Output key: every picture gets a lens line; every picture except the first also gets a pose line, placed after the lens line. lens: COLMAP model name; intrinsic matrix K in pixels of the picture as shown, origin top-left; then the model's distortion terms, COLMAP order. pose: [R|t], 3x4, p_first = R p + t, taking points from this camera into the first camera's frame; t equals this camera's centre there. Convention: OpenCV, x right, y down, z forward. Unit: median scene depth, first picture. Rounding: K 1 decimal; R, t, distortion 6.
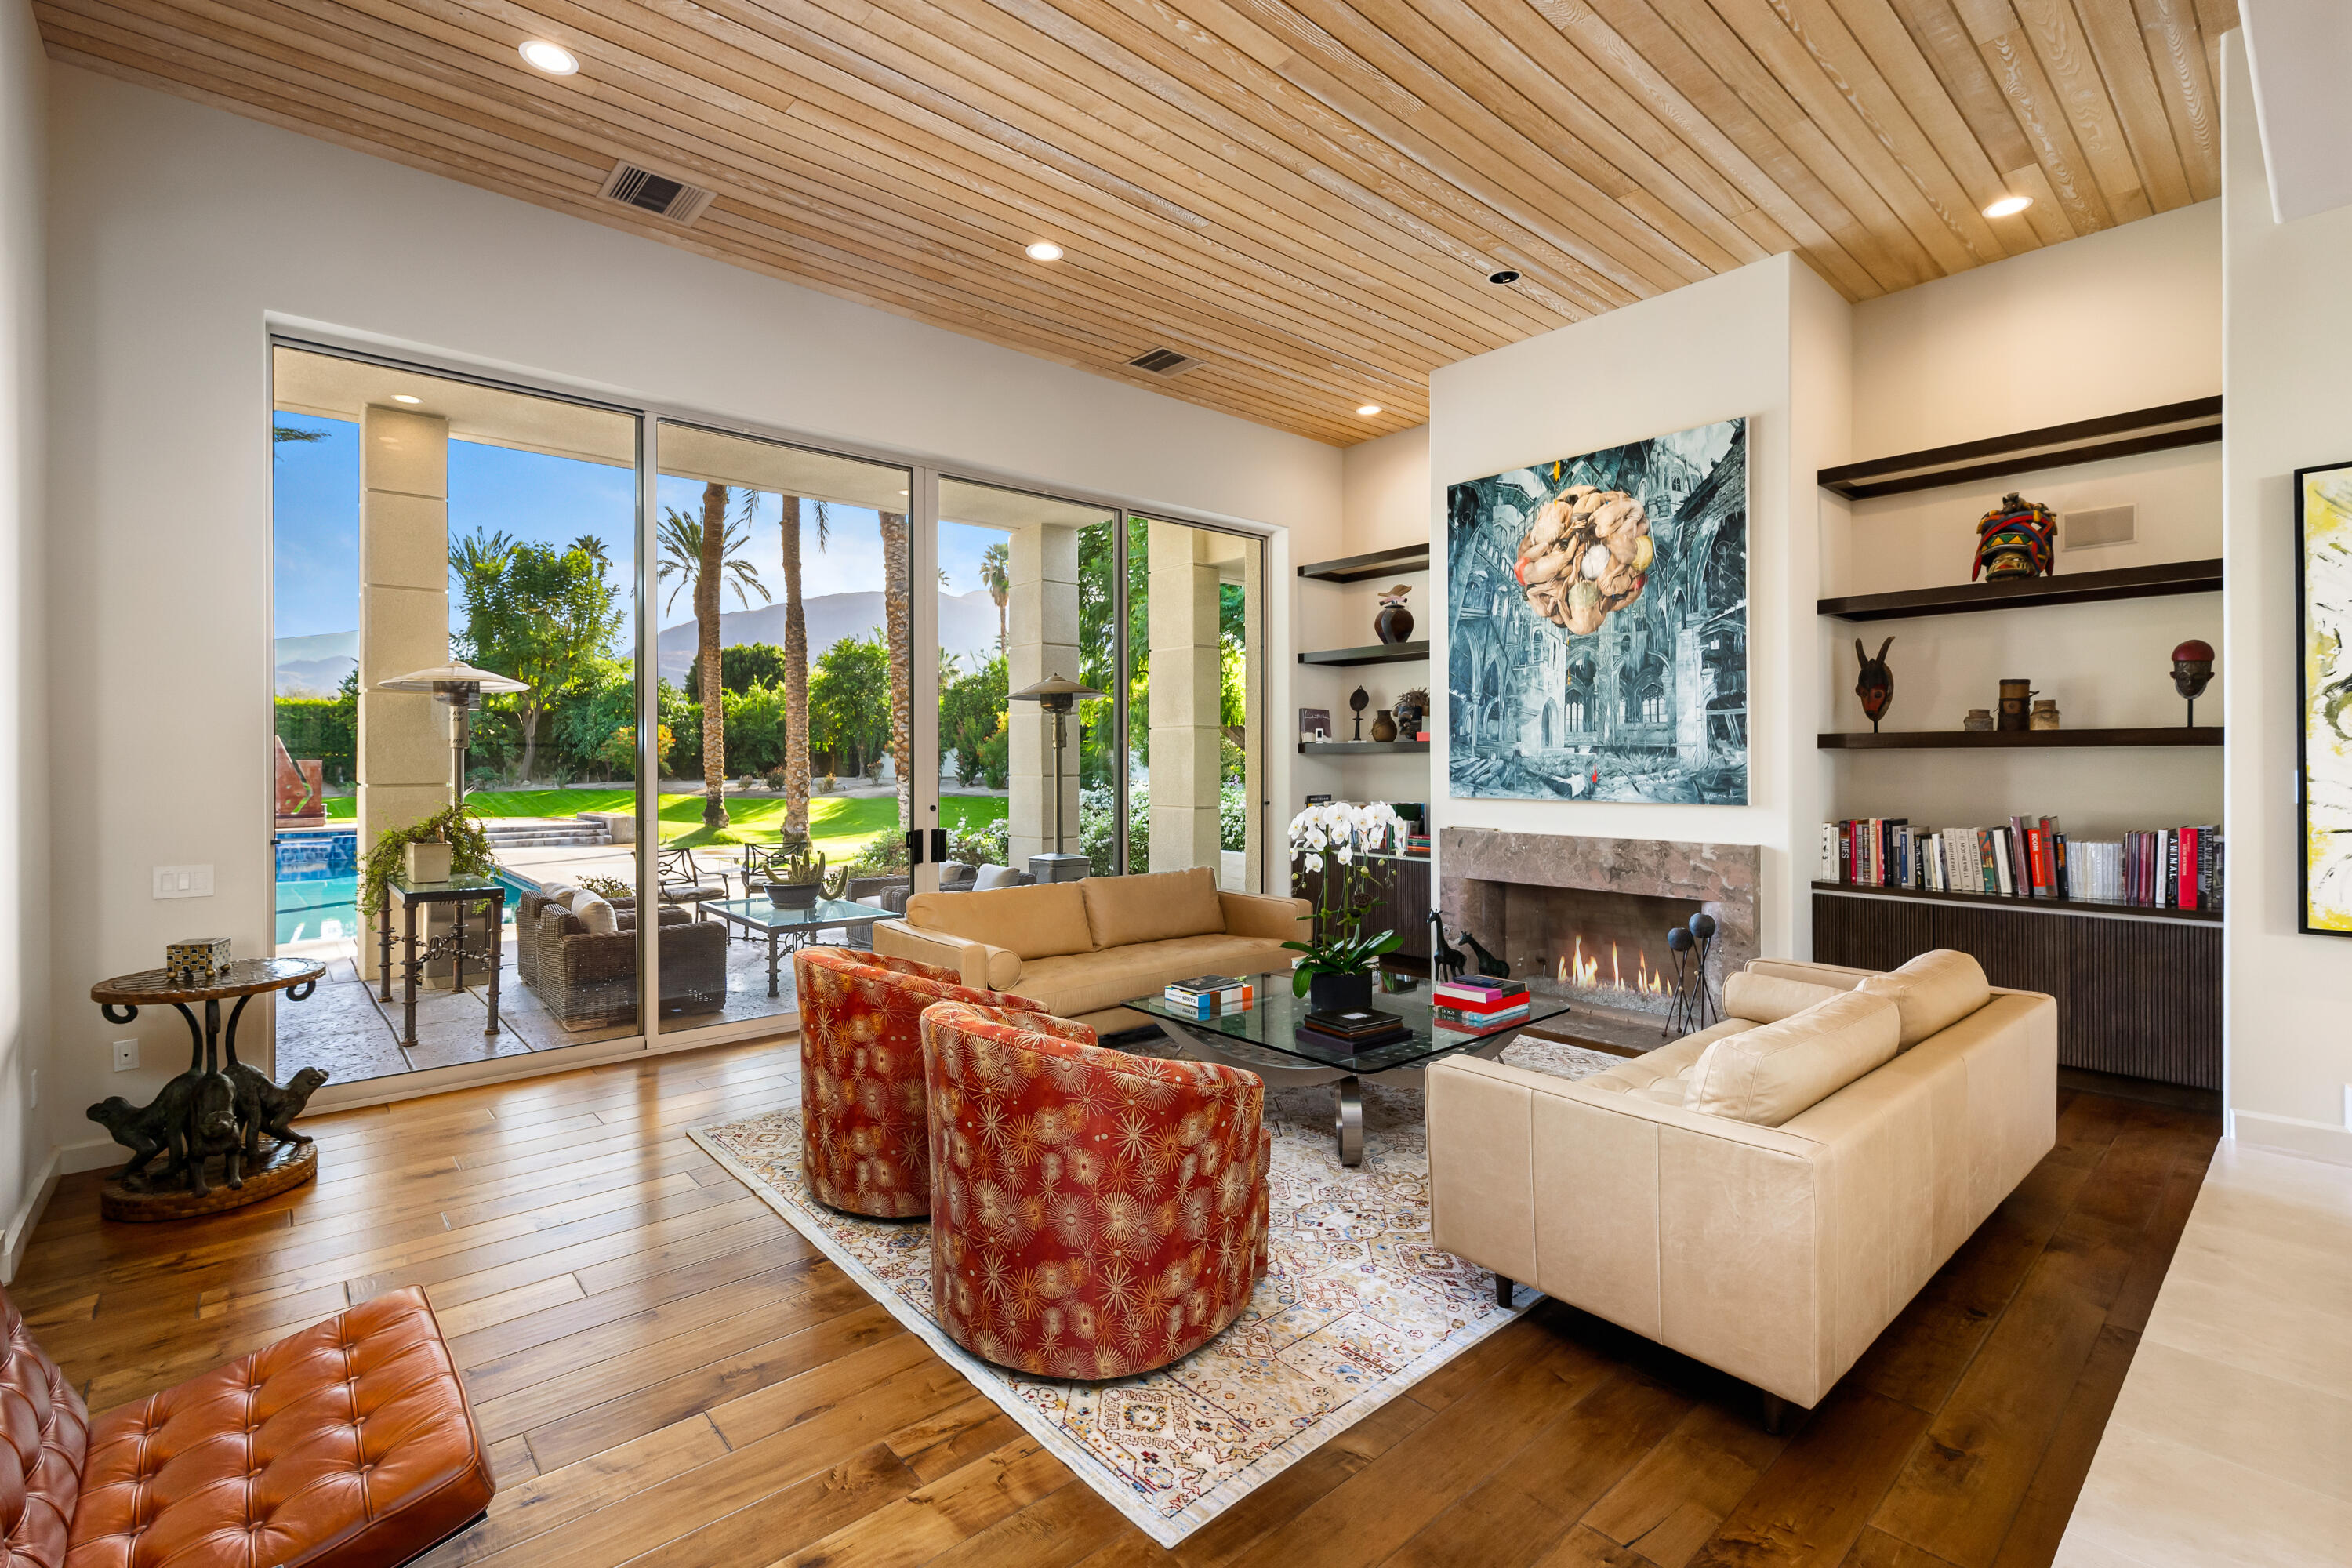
lens RADIAL K [[1081.4, 0, 1191.3], [0, 1081.4, 762.6], [0, 0, 1]] dist [0.001779, 0.000288]
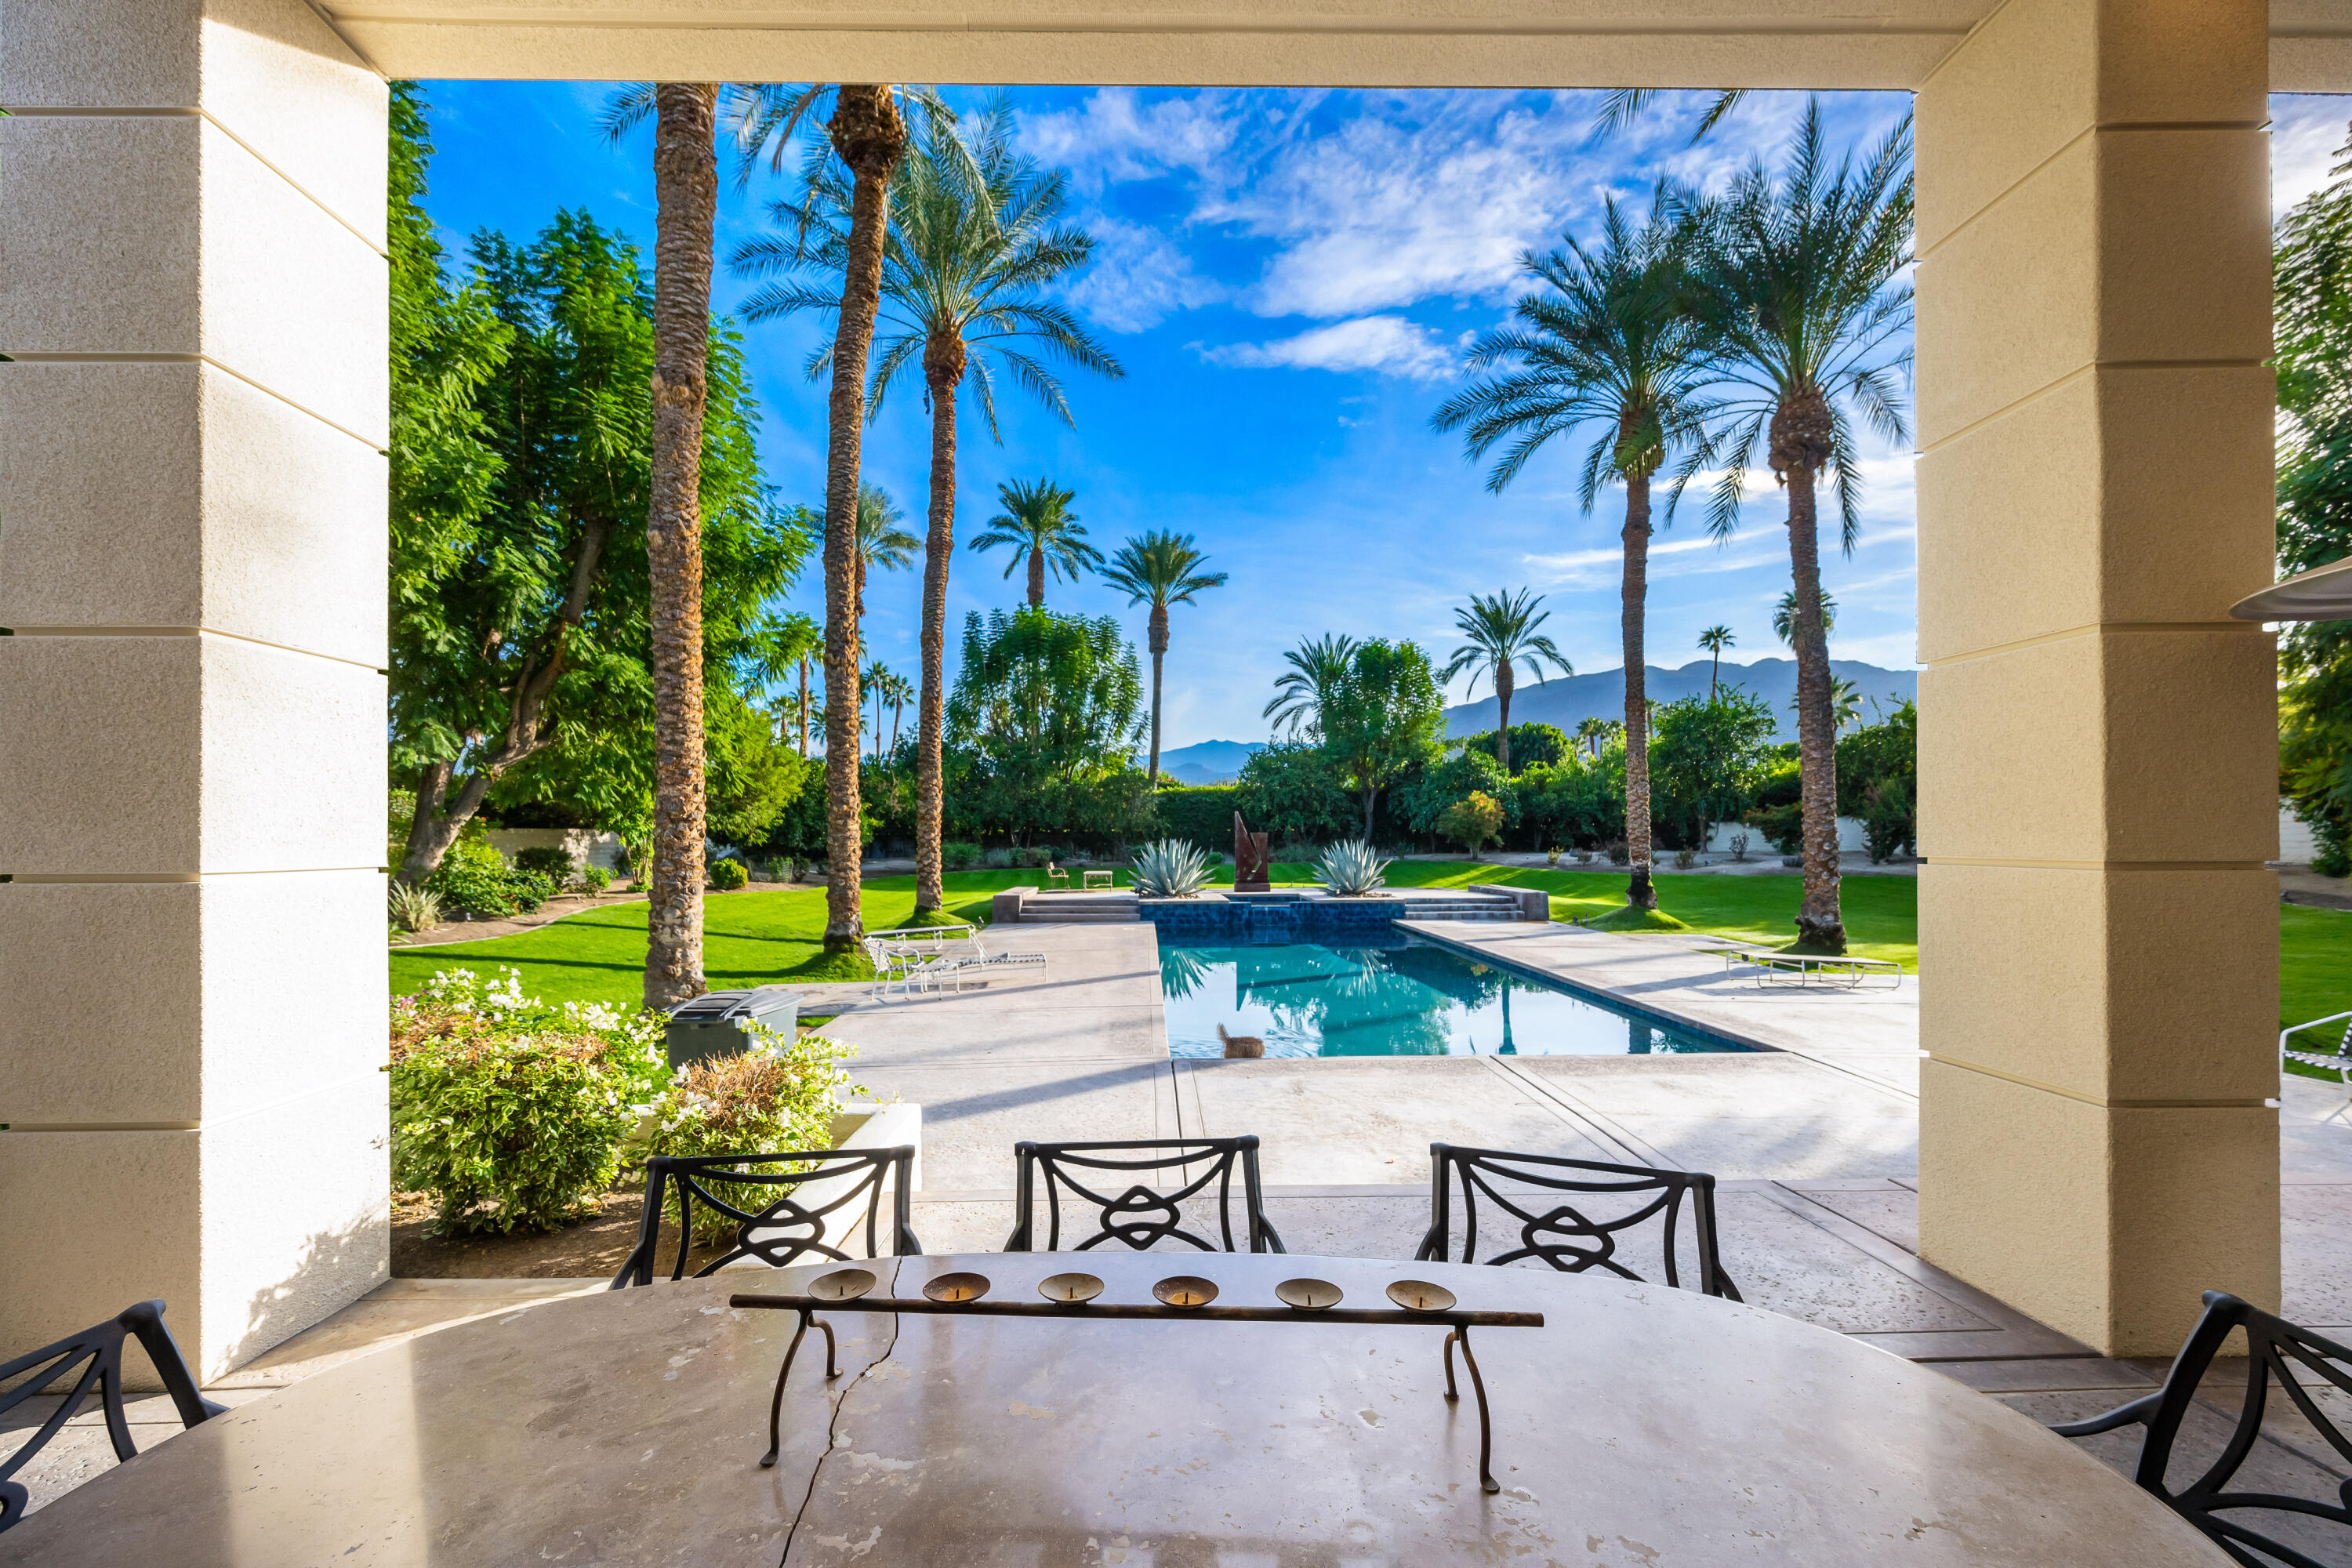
lens RADIAL K [[961.8, 0, 1127.5], [0, 961.8, 832.0], [0, 0, 1]] dist [0.000352, 0.000034]
pose [[0.744885, -0.005713, -0.667169, -1.011534], [0.002476, 0.999980, -0.005798, 0.012486], [0.667189, 0.002666, 0.744884, 0.634514]]
